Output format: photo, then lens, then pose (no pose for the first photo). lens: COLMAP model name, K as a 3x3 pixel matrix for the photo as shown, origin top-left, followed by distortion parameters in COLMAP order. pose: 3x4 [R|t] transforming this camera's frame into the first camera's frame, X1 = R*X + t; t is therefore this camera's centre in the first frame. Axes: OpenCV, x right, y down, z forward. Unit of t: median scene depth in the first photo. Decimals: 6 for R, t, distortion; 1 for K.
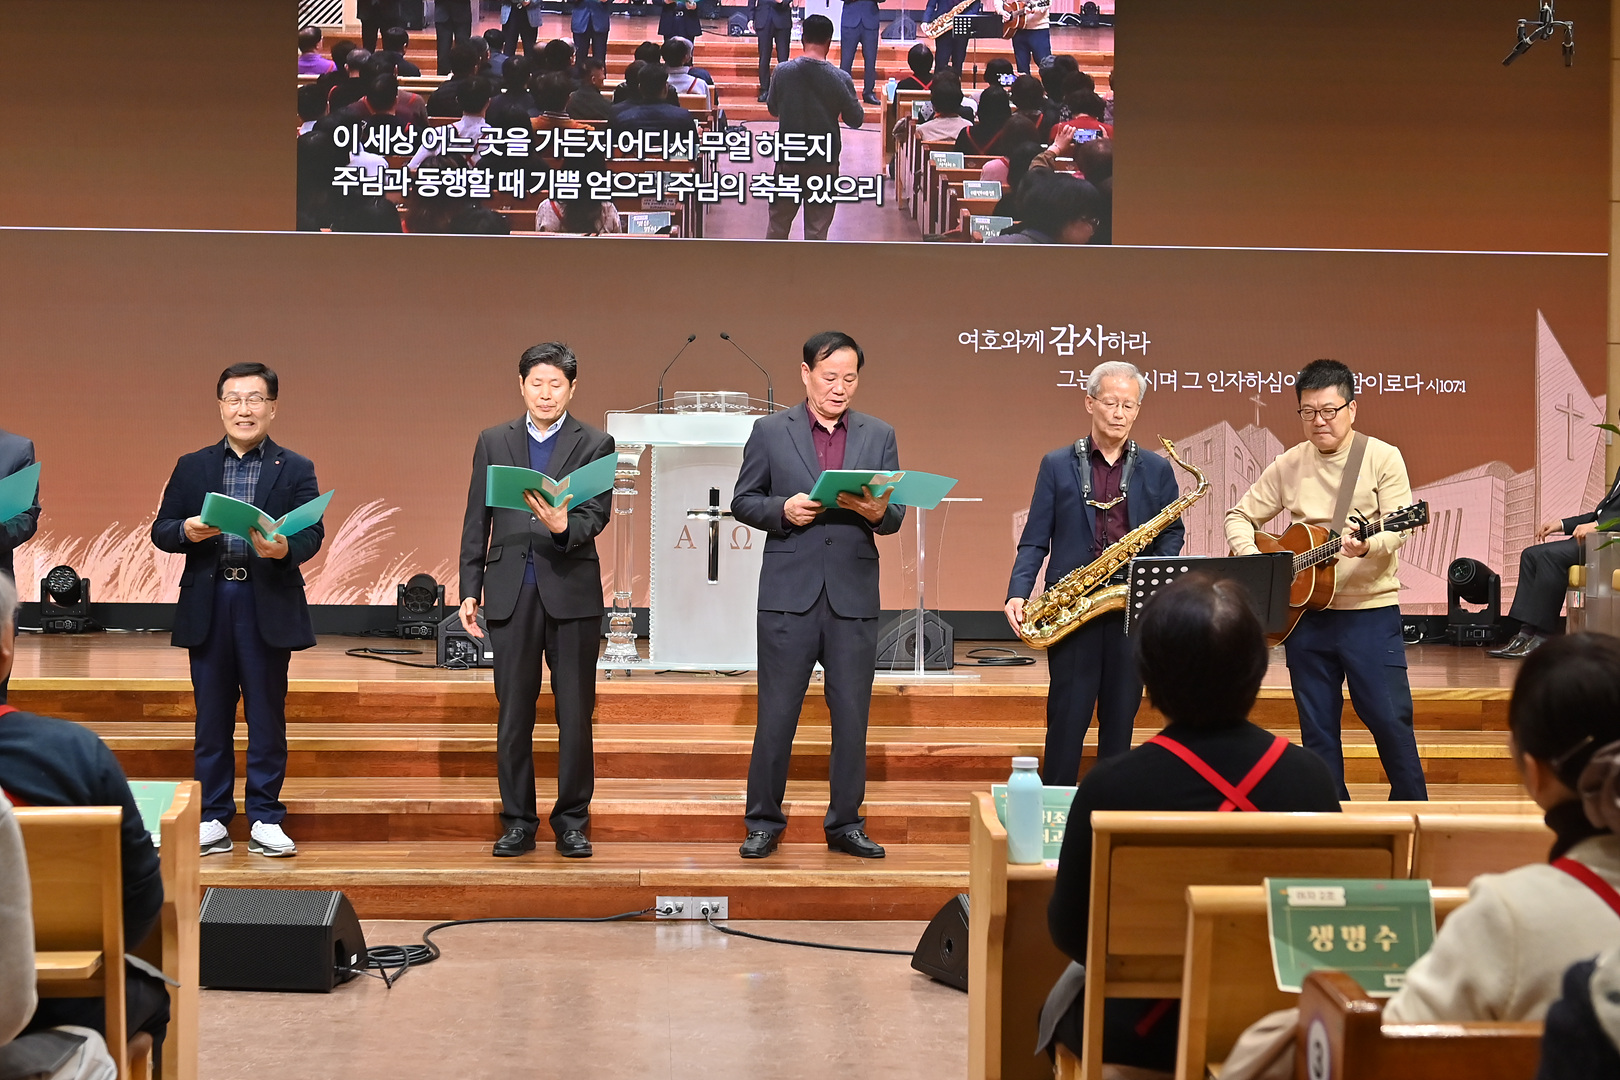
lens RADIAL K [[2780.6, 0, 810.0], [0, 2780.6, 540.0], [0, 0, 1]] dist [-0.009758, -0.039208]
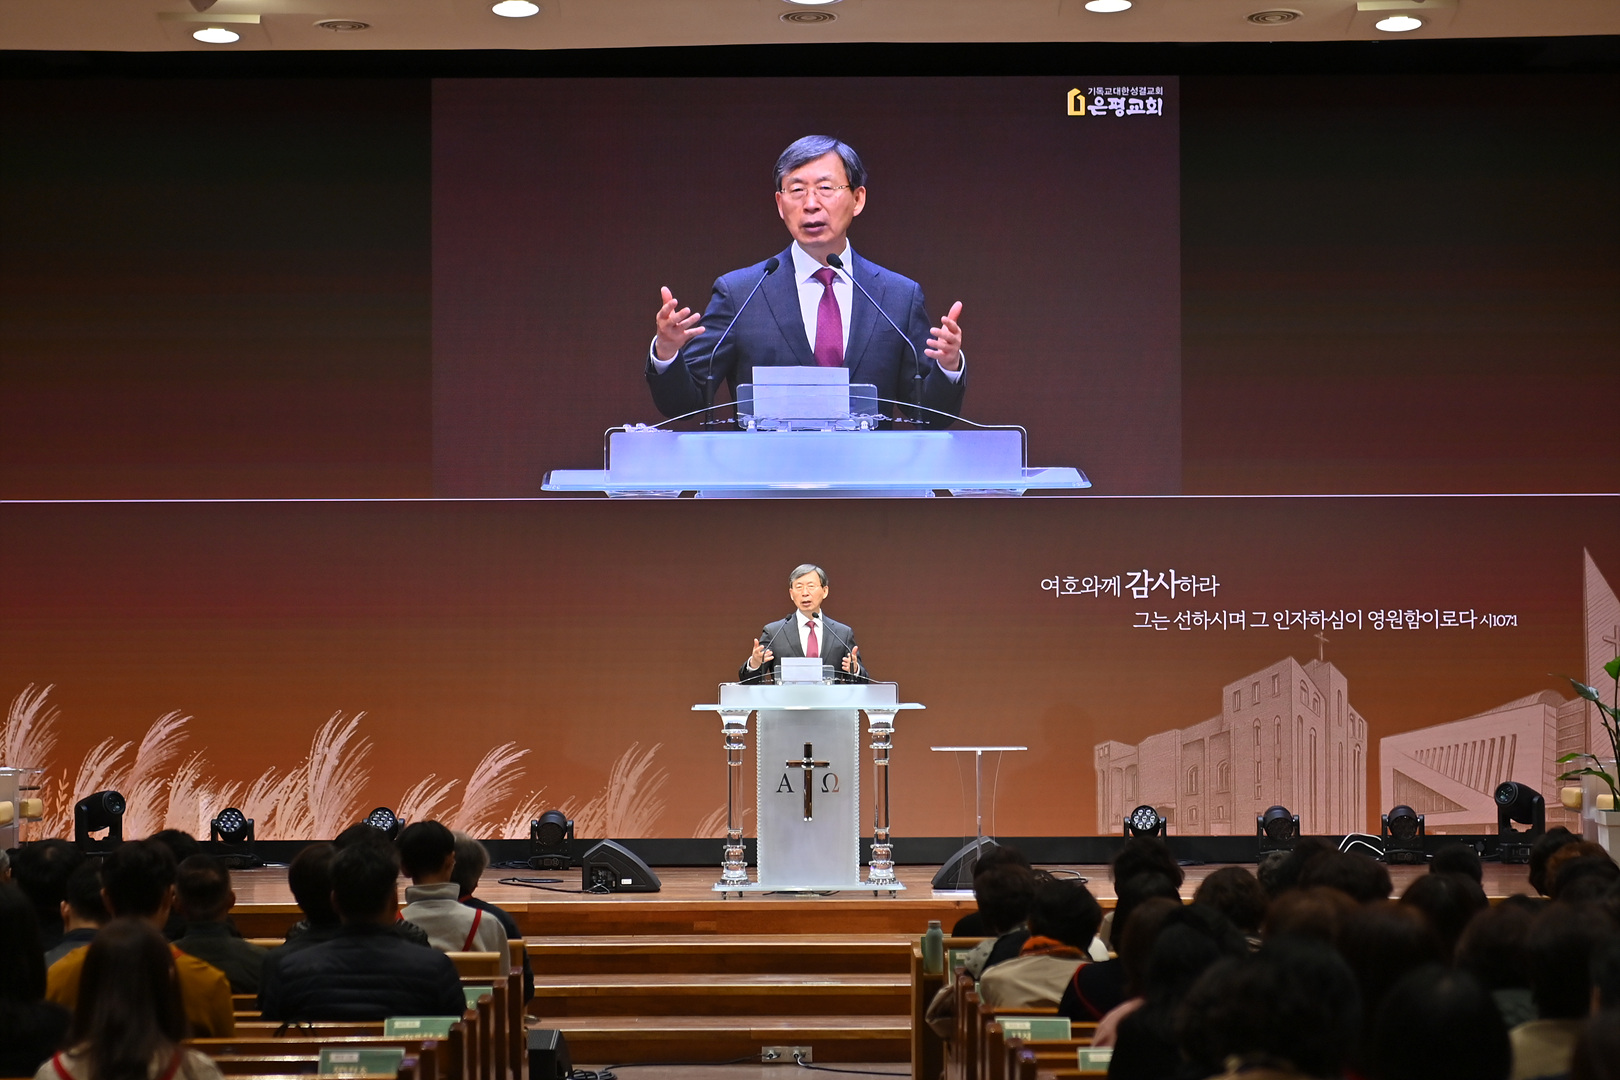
lens RADIAL K [[4716.4, 0, 810.0], [0, 4716.4, 540.0], [0, 0, 1]] dist [0.040803, -0.282079]
pose [[0.998605, -0.017128, -0.049942, 0.056304], [0.015412, 0.999285, -0.034527, -0.028204], [0.050497, 0.033709, 0.998155, -0.846924]]
